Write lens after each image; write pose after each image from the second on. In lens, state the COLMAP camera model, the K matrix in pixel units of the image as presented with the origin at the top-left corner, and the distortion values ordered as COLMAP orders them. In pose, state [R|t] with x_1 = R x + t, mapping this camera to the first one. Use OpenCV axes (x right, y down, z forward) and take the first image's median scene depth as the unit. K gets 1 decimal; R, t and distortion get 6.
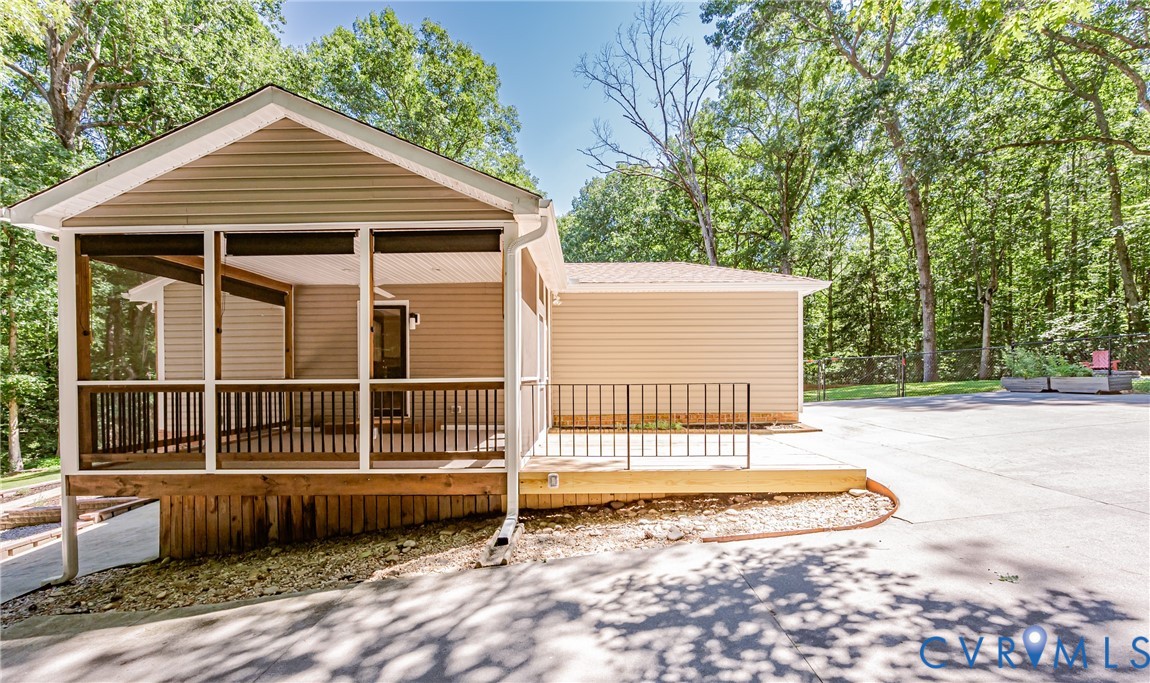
lens RADIAL K [[458.2, 0, 575.0], [0, 458.2, 381.4], [0, 0, 1]] dist [0.001286, -0.000029]
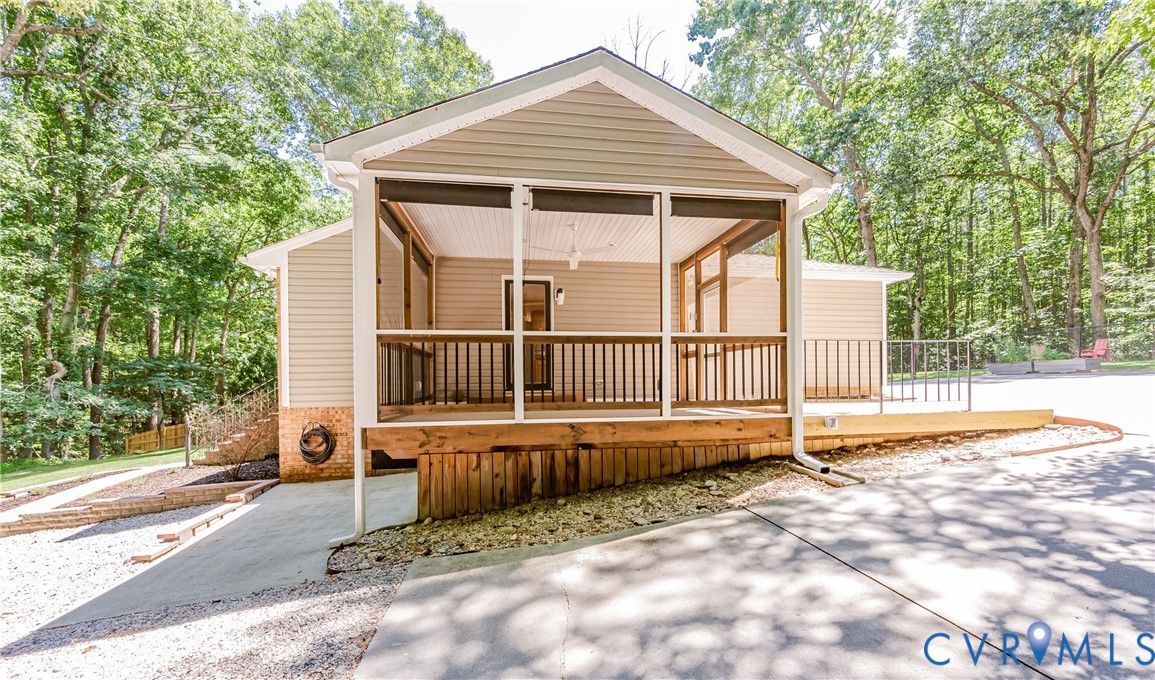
lens RADIAL K [[459.1, 0, 578.7], [0, 459.1, 383.4], [0, 0, 1]] dist [0.001909, -0.000272]
pose [[0.985559, -0.003155, 0.169300, -0.742909], [0.004691, 0.999951, -0.008676, 0.108646], [-0.169265, 0.009345, 0.985526, -0.018059]]
